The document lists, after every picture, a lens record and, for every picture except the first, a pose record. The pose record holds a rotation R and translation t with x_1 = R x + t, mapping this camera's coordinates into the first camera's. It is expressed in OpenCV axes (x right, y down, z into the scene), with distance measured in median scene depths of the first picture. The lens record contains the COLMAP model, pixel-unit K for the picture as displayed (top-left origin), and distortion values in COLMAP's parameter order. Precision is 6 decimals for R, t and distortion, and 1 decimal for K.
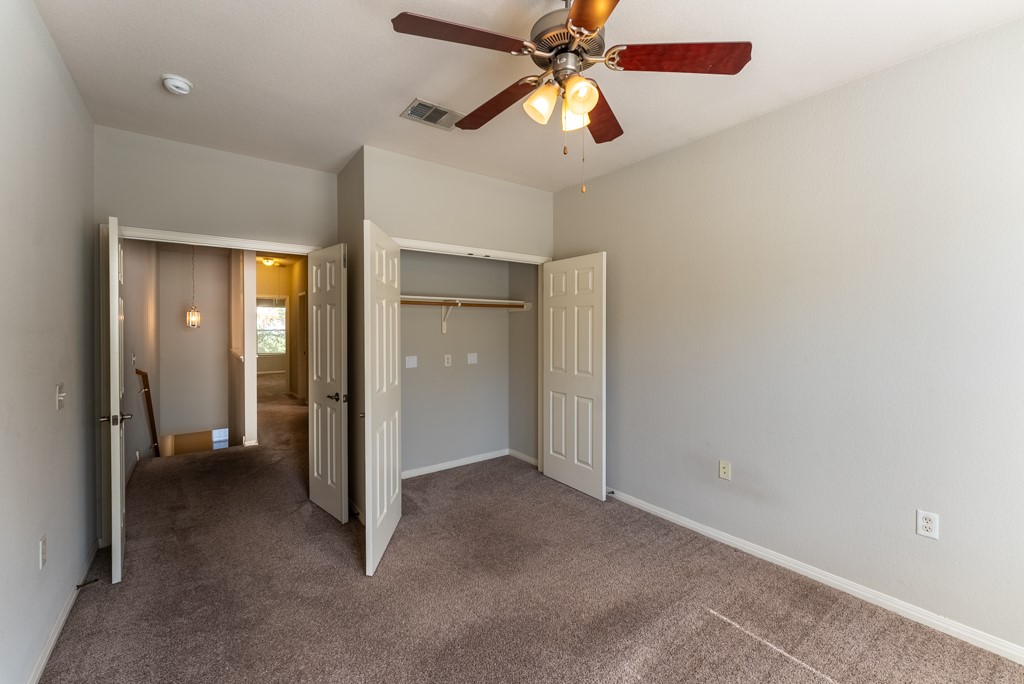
lens RADIAL K [[418.9, 0, 511.2], [0, 418.9, 330.7], [0, 0, 1]] dist [-0.006211, 0.000236]
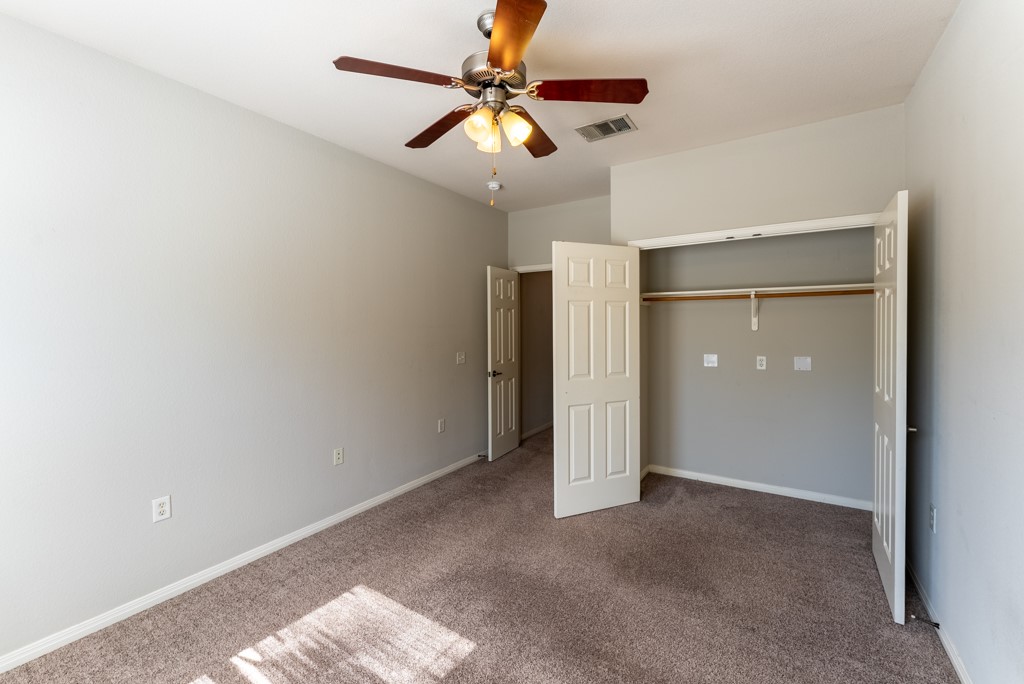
lens RADIAL K [[418.9, 0, 511.2], [0, 418.9, 330.7], [0, 0, 1]] dist [-0.006211, 0.000236]
pose [[0.347024, 0.010474, -0.937798, 0.704058], [-0.000844, 0.999941, 0.010856, -0.003207], [0.937856, -0.002975, 0.347013, 0.368138]]
